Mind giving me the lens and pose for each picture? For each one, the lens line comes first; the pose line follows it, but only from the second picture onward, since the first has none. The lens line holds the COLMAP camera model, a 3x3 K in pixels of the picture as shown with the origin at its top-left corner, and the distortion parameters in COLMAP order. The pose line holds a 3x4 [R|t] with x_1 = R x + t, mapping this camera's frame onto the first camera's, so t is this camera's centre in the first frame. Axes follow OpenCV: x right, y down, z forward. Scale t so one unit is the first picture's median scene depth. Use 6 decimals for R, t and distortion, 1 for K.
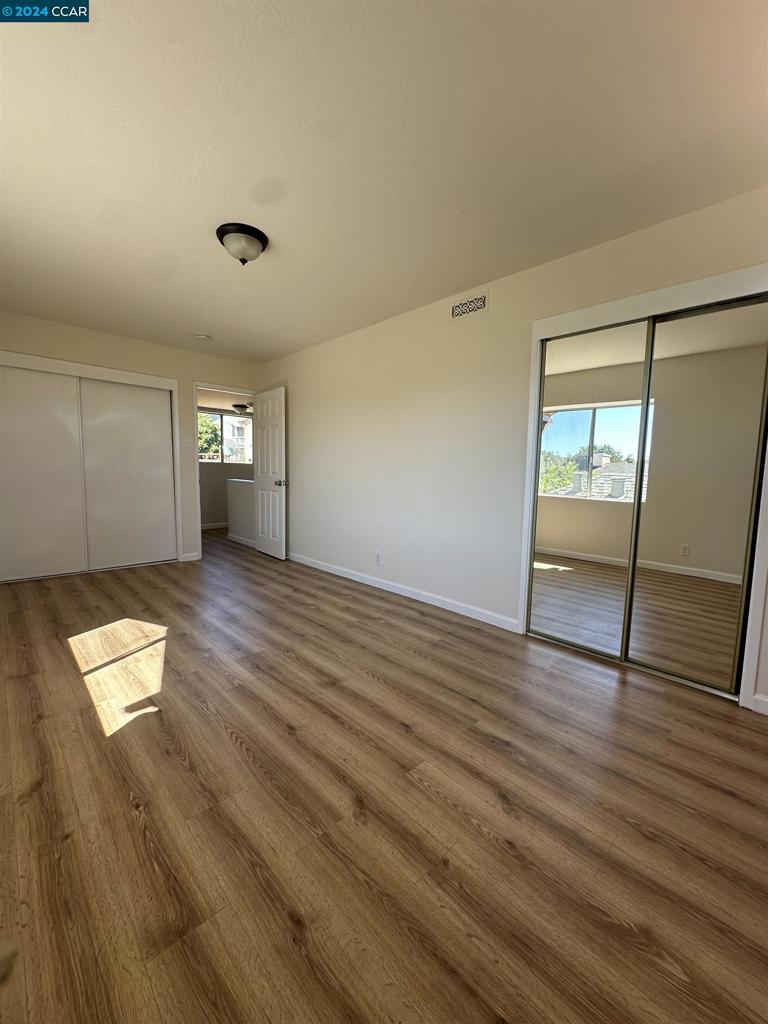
lens RADIAL K [[409.0, 0, 380.8], [0, 409.0, 511.2], [0, 0, 1]] dist [-0.002471, 0.000604]
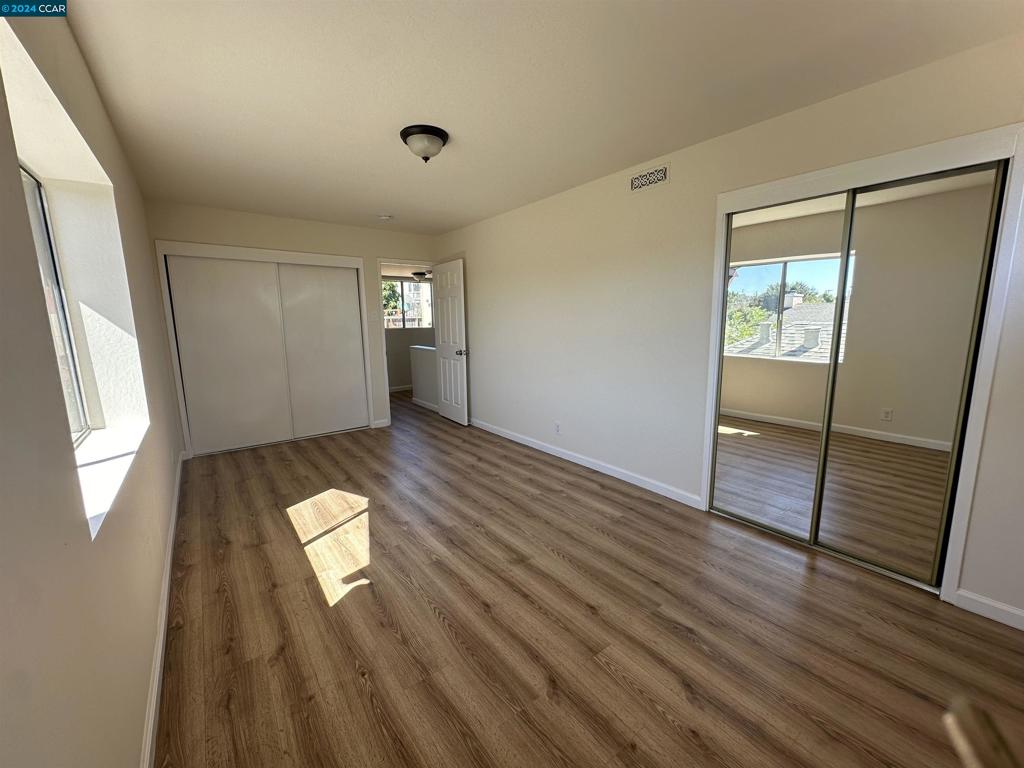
lens RADIAL K [[409.0, 0, 508.1], [0, 409.0, 381.7], [0, 0, 1]] dist [-0.002471, 0.000604]
pose [[0.993286, -0.015299, -0.114665, -0.020438], [0.021549, 0.998337, 0.053468, -0.108144], [0.113657, -0.055580, 0.991964, -0.046087]]
